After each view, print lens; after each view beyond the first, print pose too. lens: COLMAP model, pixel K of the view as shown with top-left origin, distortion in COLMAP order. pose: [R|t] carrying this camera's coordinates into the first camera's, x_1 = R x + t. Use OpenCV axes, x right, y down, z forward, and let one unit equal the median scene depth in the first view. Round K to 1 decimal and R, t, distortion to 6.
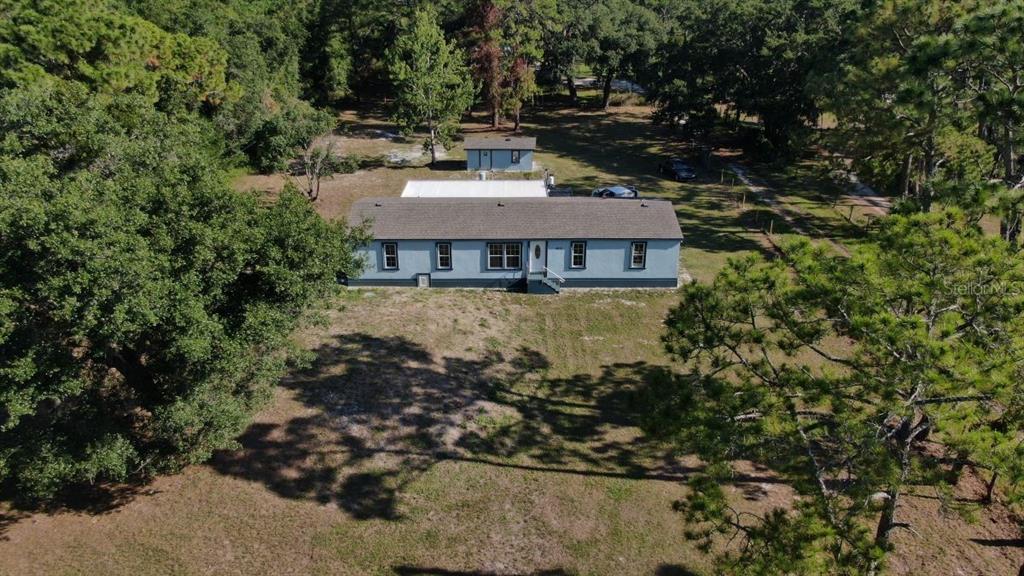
lens RADIAL K [[739.6, 0, 512.0], [0, 739.6, 288.0], [0, 0, 1]] dist [-0.017864, 0.002122]
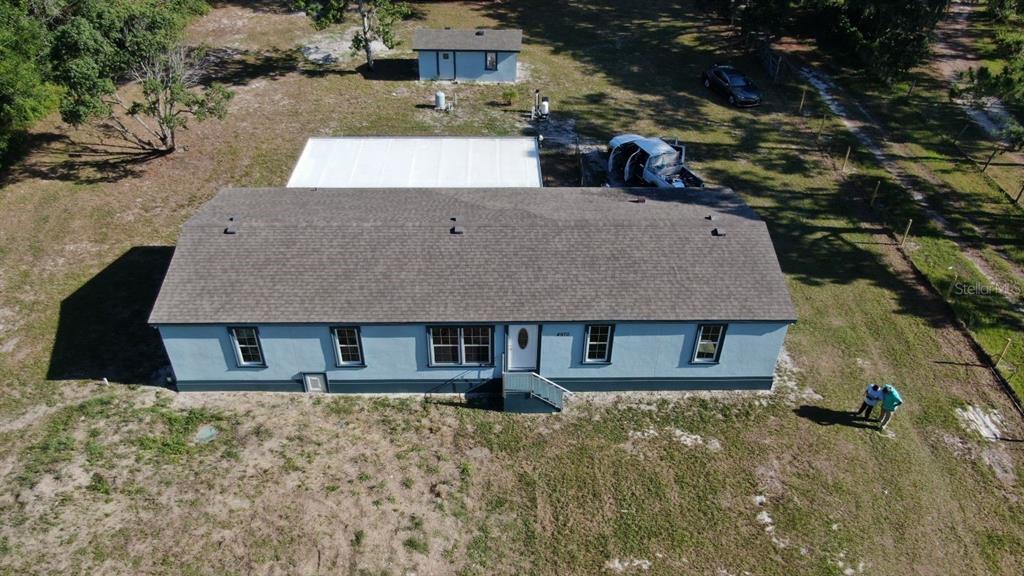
lens RADIAL K [[739.6, 0, 512.0], [0, 739.6, 288.0], [0, 0, 1]] dist [-0.017864, 0.002122]
pose [[0.999735, 0.001578, 0.022975, 0.014094], [-0.006733, 0.974088, 0.226069, -0.202793], [-0.022023, -0.226164, 0.973840, 0.477114]]
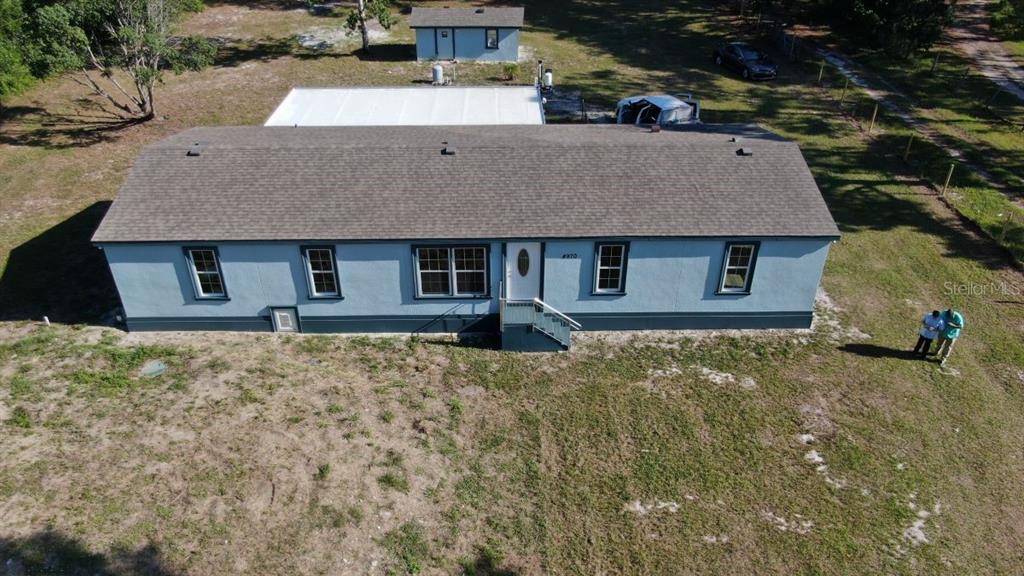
lens RADIAL K [[739.6, 0, 512.0], [0, 739.6, 288.0], [0, 0, 1]] dist [-0.017864, 0.002122]
pose [[0.999912, -0.004340, 0.012499, 0.021323], [0.002284, 0.987109, 0.160032, -0.105917], [-0.013033, -0.159990, 0.987033, 0.528909]]
